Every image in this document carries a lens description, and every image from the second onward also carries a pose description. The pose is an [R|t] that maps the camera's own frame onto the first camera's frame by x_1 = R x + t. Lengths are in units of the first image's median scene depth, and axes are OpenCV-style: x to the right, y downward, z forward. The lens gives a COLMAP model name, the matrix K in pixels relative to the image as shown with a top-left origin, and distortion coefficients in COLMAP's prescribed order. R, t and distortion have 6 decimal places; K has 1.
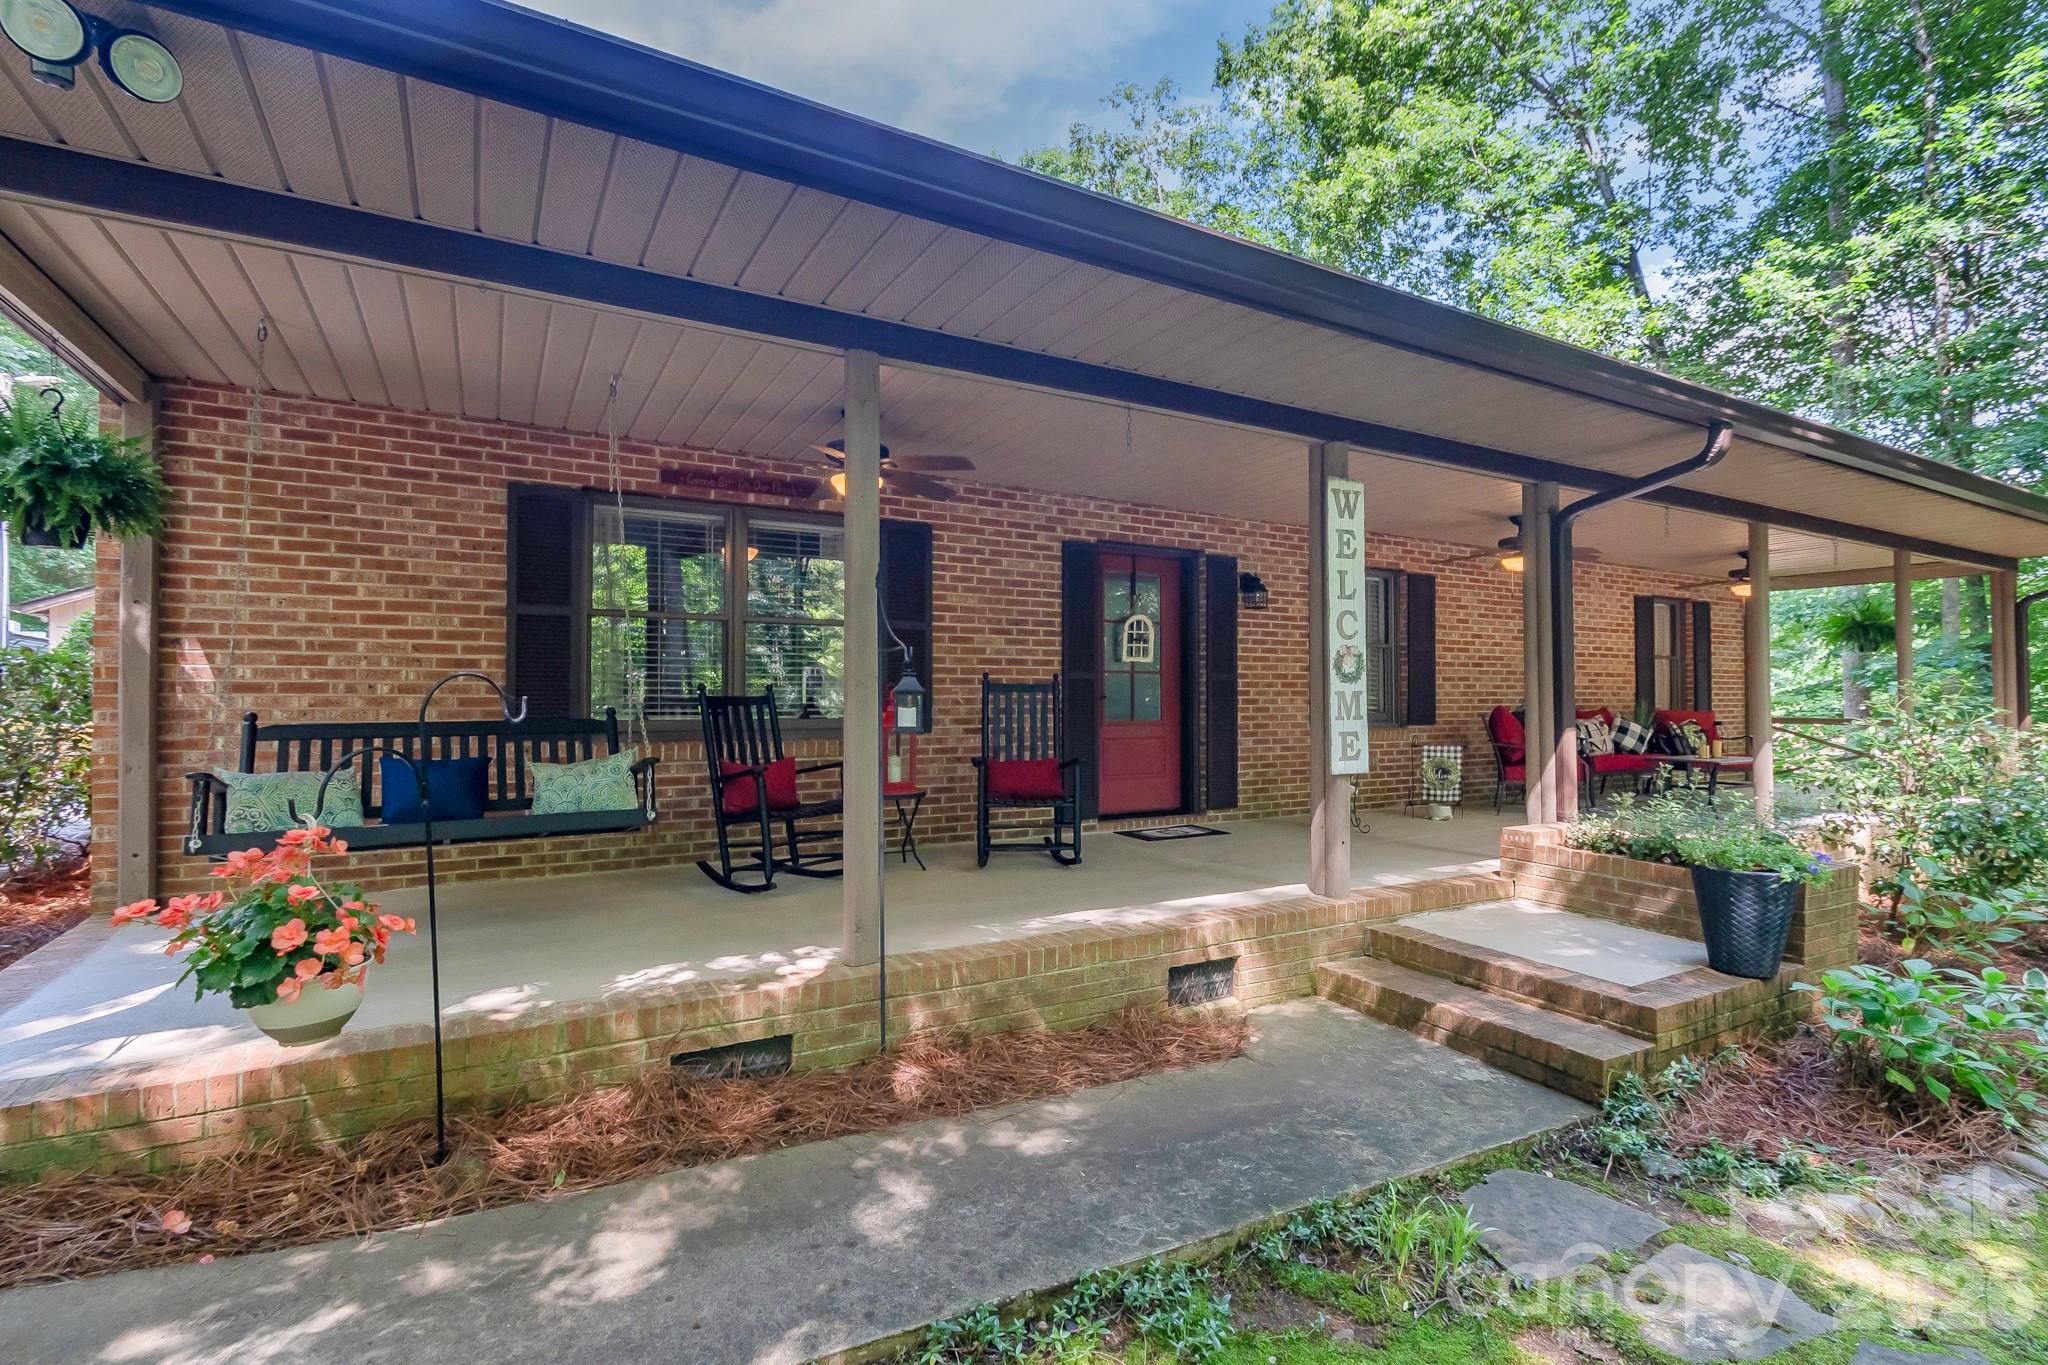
lens RADIAL K [[940.8, 0, 1015.9], [0, 940.8, 690.4], [0, 0, 1]] dist [0.008370, -0.001792]
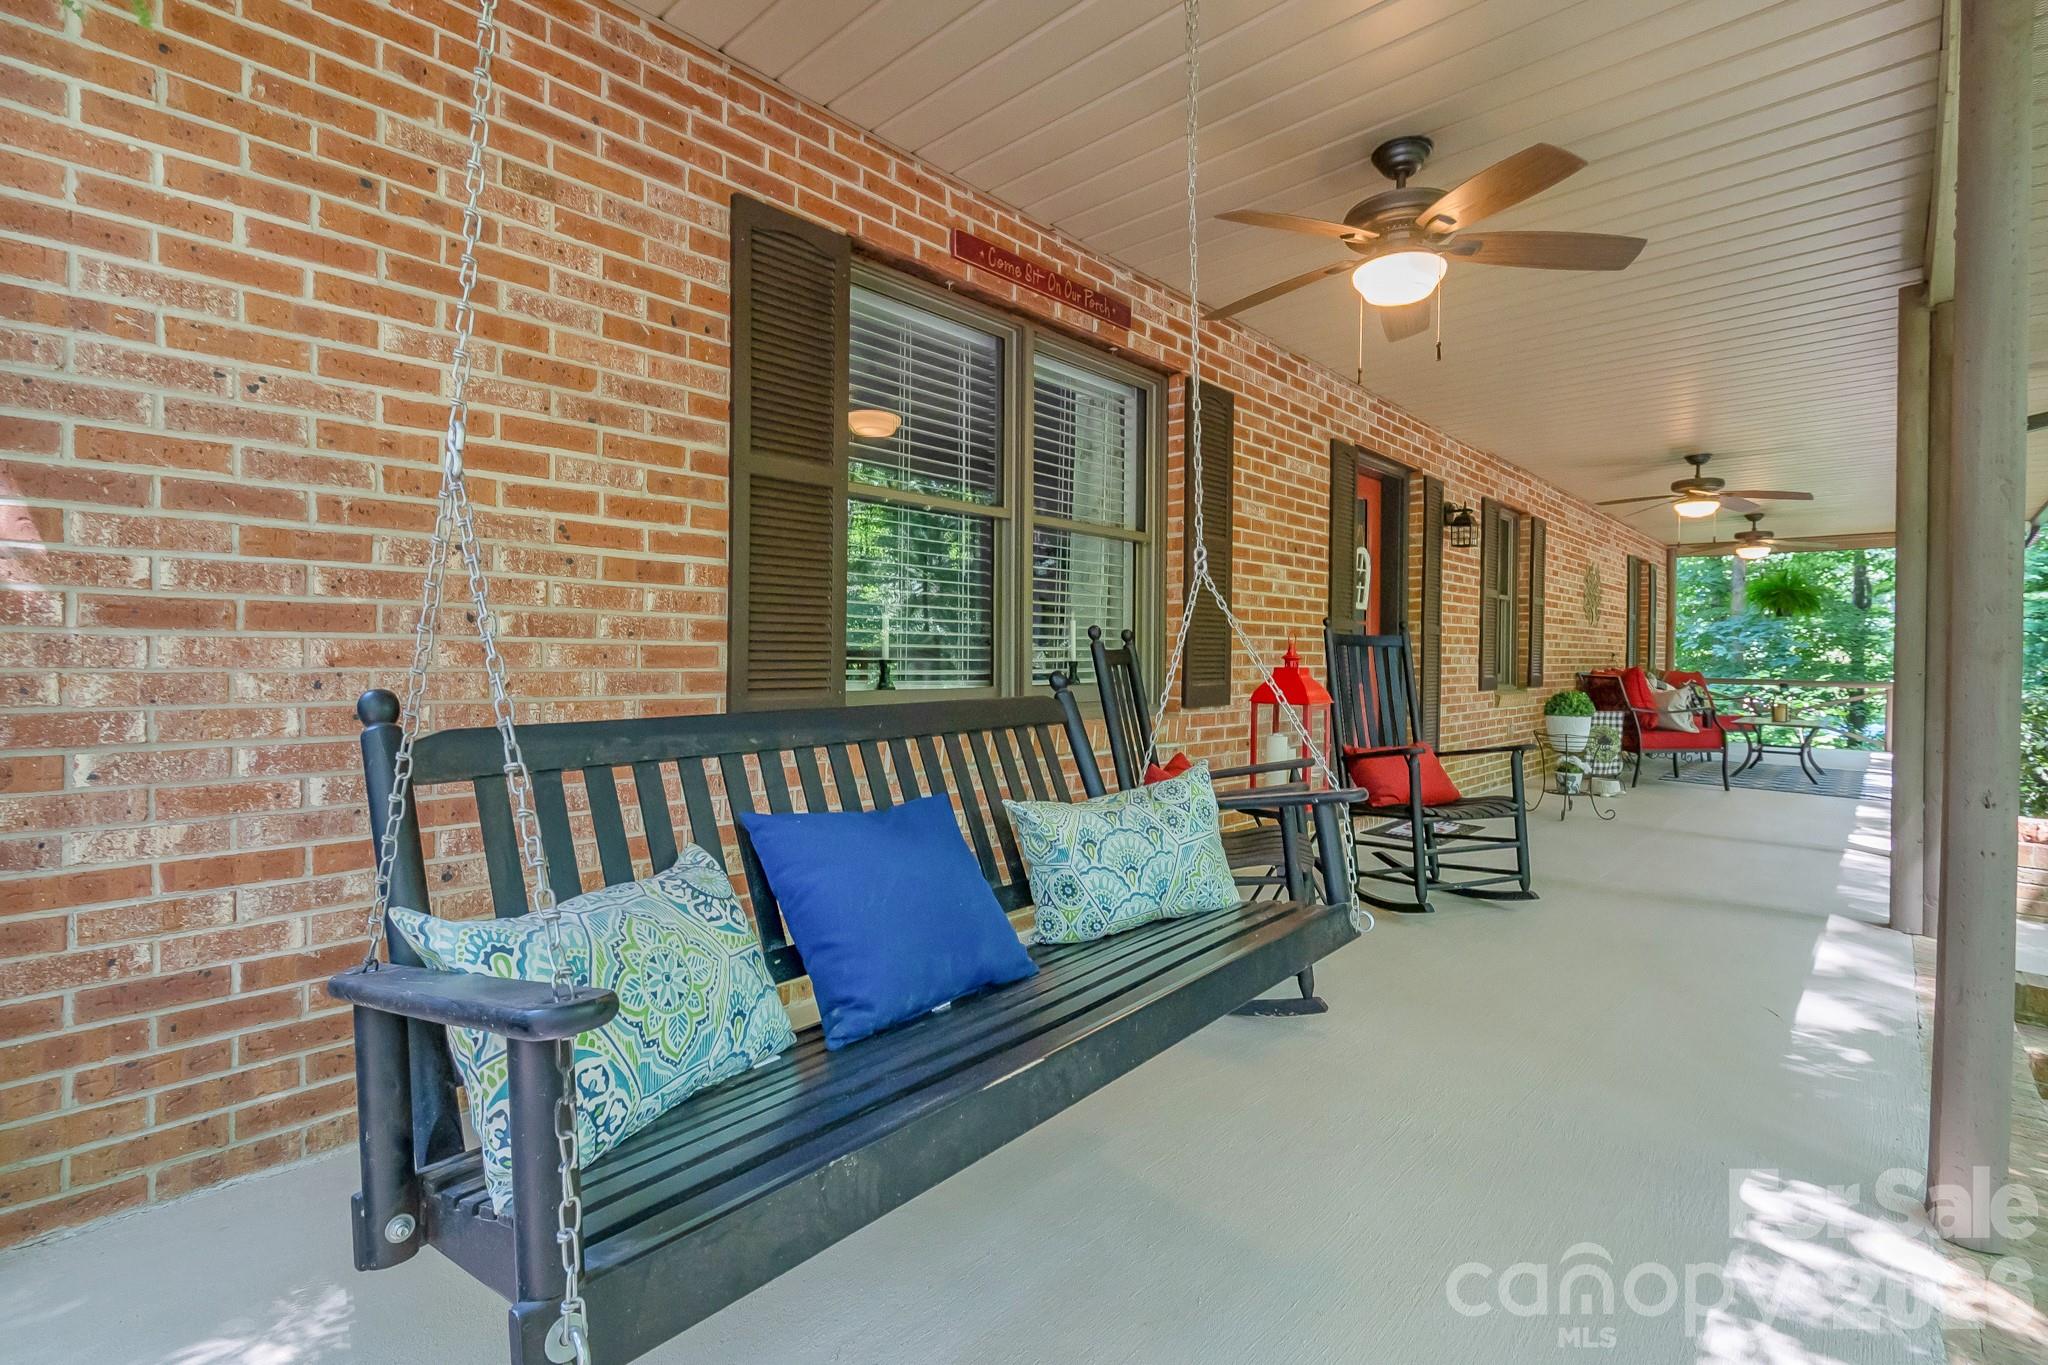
lens RADIAL K [[940.8, 0, 1009.4], [0, 940.8, 670.2], [0, 0, 1]] dist [0.008370, -0.001792]
pose [[0.961068, 0.004182, 0.276279, -0.560025], [-0.011772, 0.999597, 0.025822, 0.005616], [-0.276060, -0.028069, 0.960731, 0.522858]]
